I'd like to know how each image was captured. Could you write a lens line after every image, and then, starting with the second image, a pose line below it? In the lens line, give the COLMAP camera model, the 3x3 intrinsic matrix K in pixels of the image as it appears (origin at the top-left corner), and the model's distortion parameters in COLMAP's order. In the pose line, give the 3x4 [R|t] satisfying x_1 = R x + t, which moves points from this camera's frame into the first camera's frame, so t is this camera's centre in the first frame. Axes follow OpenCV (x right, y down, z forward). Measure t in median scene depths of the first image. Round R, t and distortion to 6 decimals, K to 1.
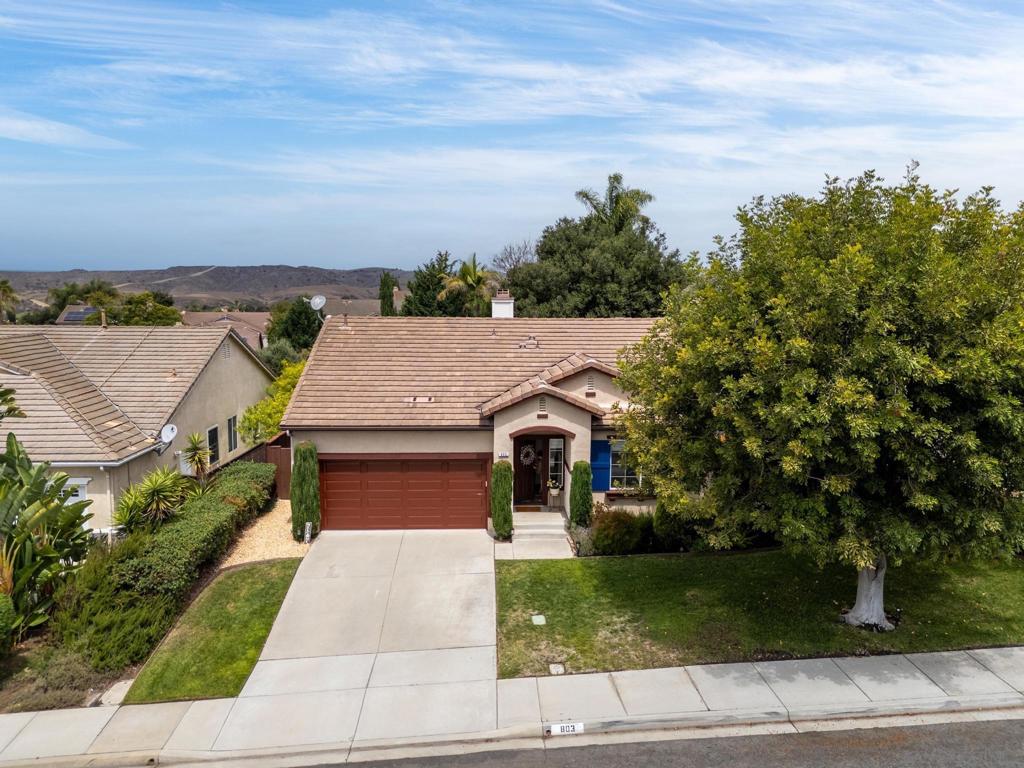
lens RADIAL K [[769.9, 0, 512.0], [0, 769.9, 384.0], [0, 0, 1]] dist [0.094324, -0.093431]
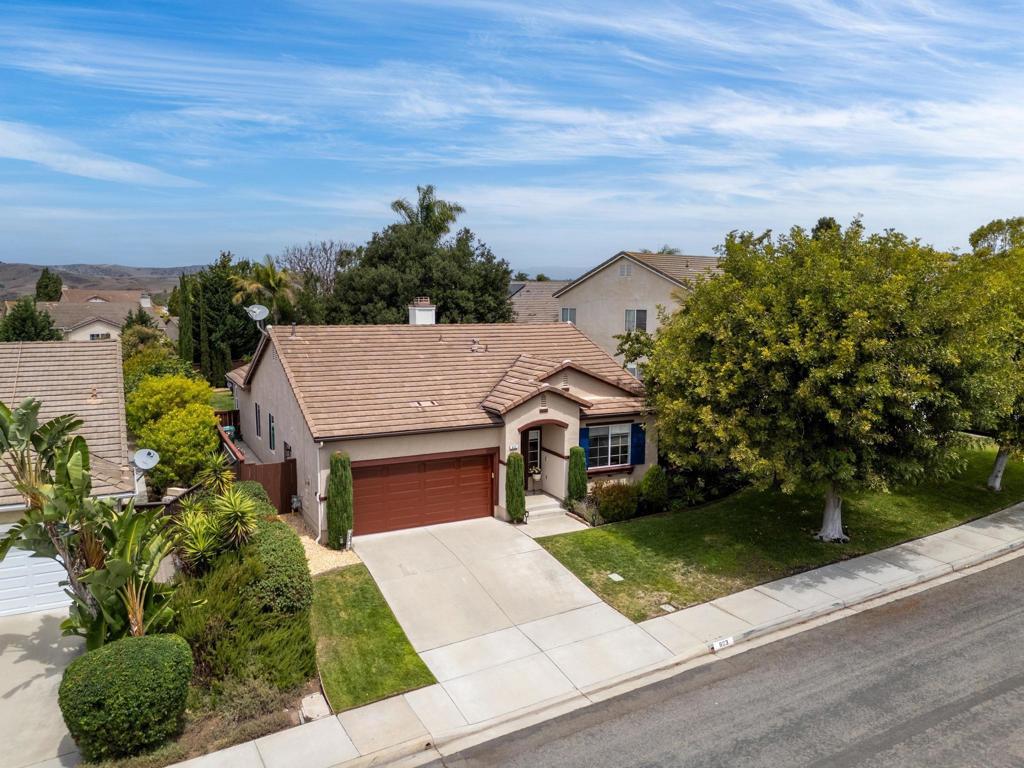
lens RADIAL K [[769.9, 0, 512.0], [0, 769.9, 384.0], [0, 0, 1]] dist [0.094324, -0.093431]
pose [[0.902104, -0.054087, 0.428115, -0.570598], [0.052902, 0.998492, 0.014674, -0.020464], [-0.428263, 0.009410, 0.903605, -0.020367]]
